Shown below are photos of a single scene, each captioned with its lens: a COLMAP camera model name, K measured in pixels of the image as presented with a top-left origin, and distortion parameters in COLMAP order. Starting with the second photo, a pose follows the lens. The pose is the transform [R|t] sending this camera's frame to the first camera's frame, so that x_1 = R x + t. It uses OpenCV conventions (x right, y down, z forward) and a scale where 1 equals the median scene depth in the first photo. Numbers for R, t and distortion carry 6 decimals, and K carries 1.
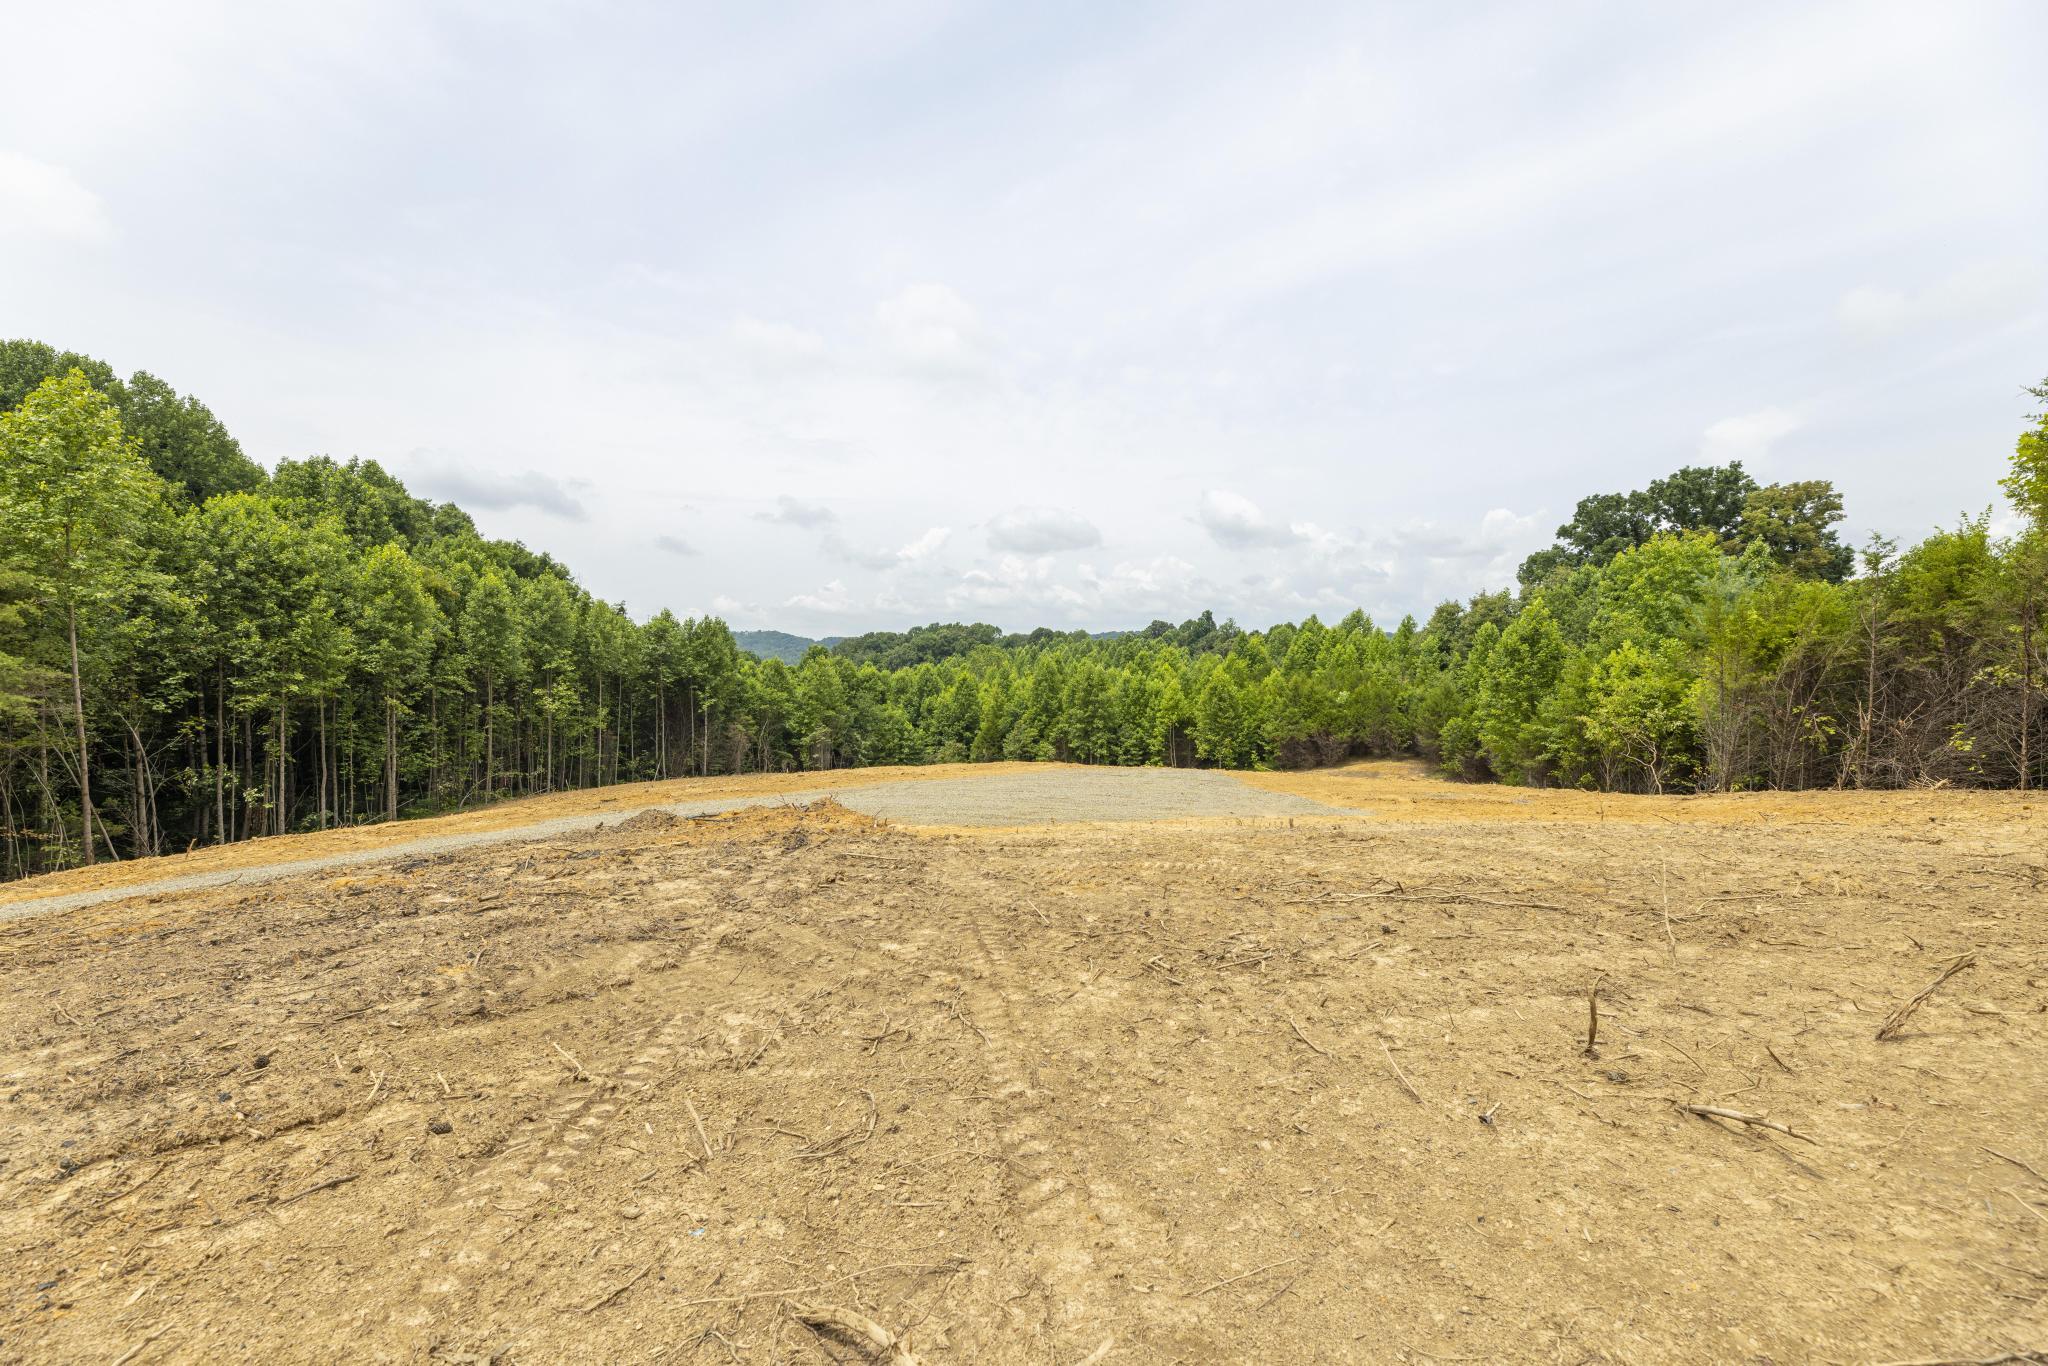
lens RADIAL K [[815.0, 0, 1013.3], [0, 815.0, 686.0], [0, 0, 1]] dist [-0.000239, 0.000108]
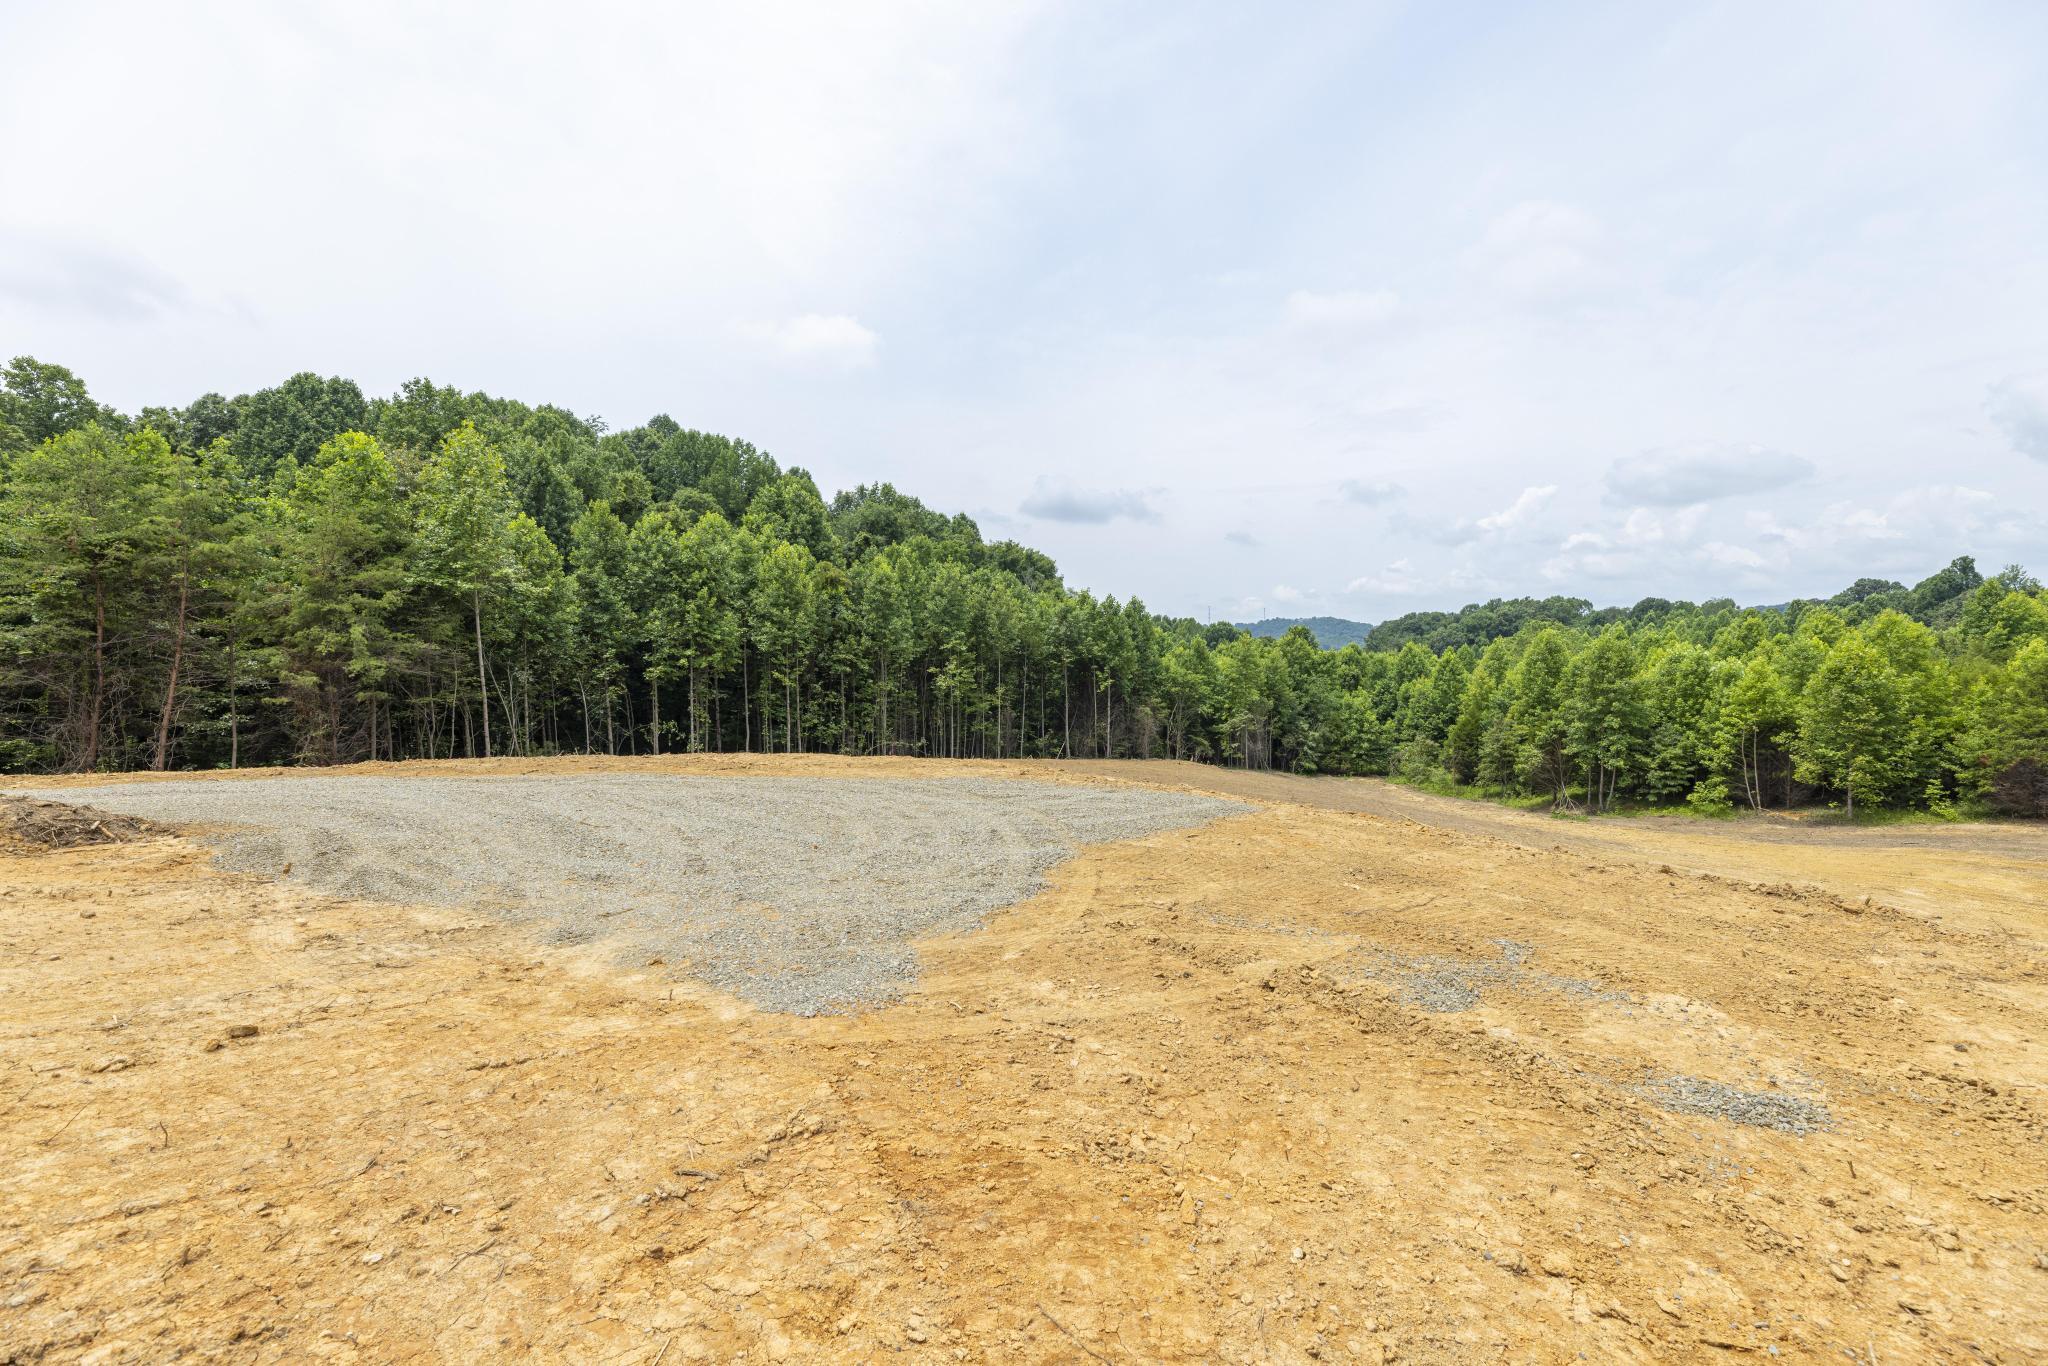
lens RADIAL K [[815.0, 0, 1024.5], [0, 815.0, 677.9], [0, 0, 1]] dist [-0.000239, 0.000108]
pose [[0.797741, 0.008632, -0.602938, 0.118882], [-0.005411, 0.999960, 0.007157, 0.006527], [0.602975, -0.002447, 0.797756, 0.143659]]
